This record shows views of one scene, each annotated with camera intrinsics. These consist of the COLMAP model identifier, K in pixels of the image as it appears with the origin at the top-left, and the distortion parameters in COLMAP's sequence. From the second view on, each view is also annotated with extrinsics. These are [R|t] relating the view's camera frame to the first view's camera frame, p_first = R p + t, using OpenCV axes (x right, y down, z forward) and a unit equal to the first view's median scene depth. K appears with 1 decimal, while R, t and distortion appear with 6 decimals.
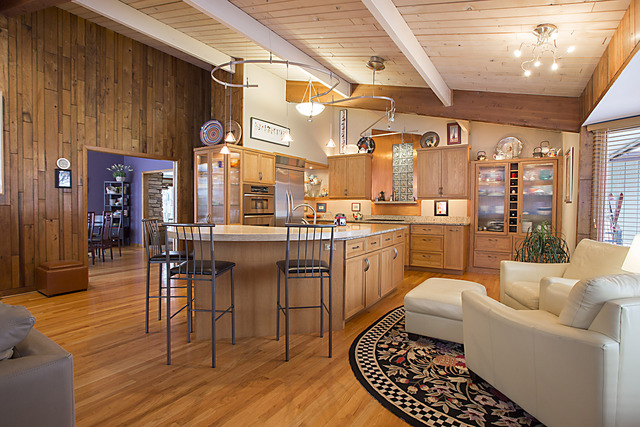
lens RADIAL K [[317.5, 0, 320.0], [0, 317.5, 213.5], [0, 0, 1]] dist [-0.036089, 0.000677]
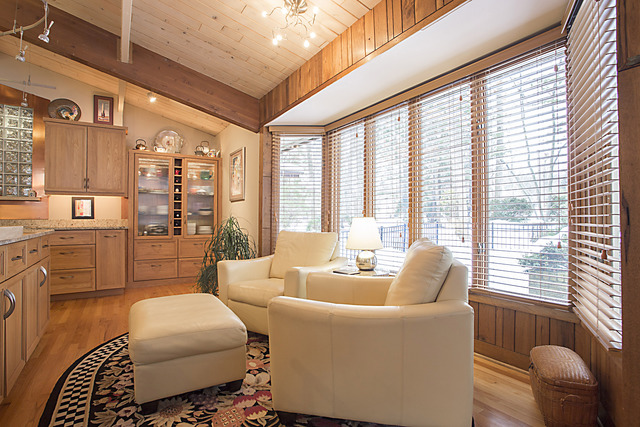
lens RADIAL K [[323.8, 0, 320.0], [0, 323.8, 213.5], [0, 0, 1]] dist [-0.046324, 0.001886]
pose [[0.420115, 0.009358, 0.907423, -0.048595], [0.028353, 0.999323, -0.023433, 0.031282], [-0.907028, 0.035572, 0.419565, 0.236319]]
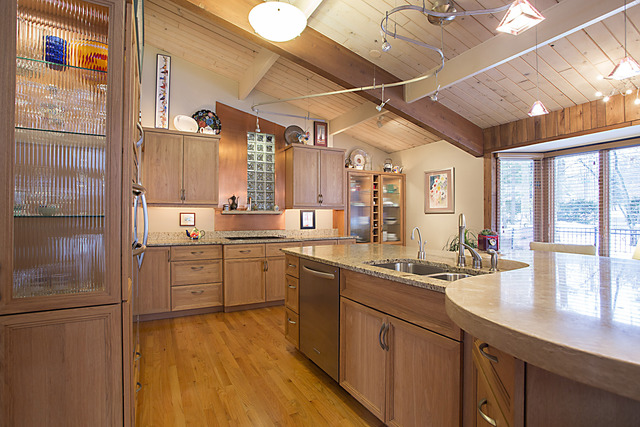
lens RADIAL K [[323.8, 0, 320.0], [0, 323.8, 213.5], [0, 0, 1]] dist [-0.046324, 0.001886]
pose [[0.489169, 0.003713, 0.872181, -0.397077], [0.024838, 0.999526, -0.018186, -0.018791], [-0.871835, 0.030559, 0.488845, 0.627778]]
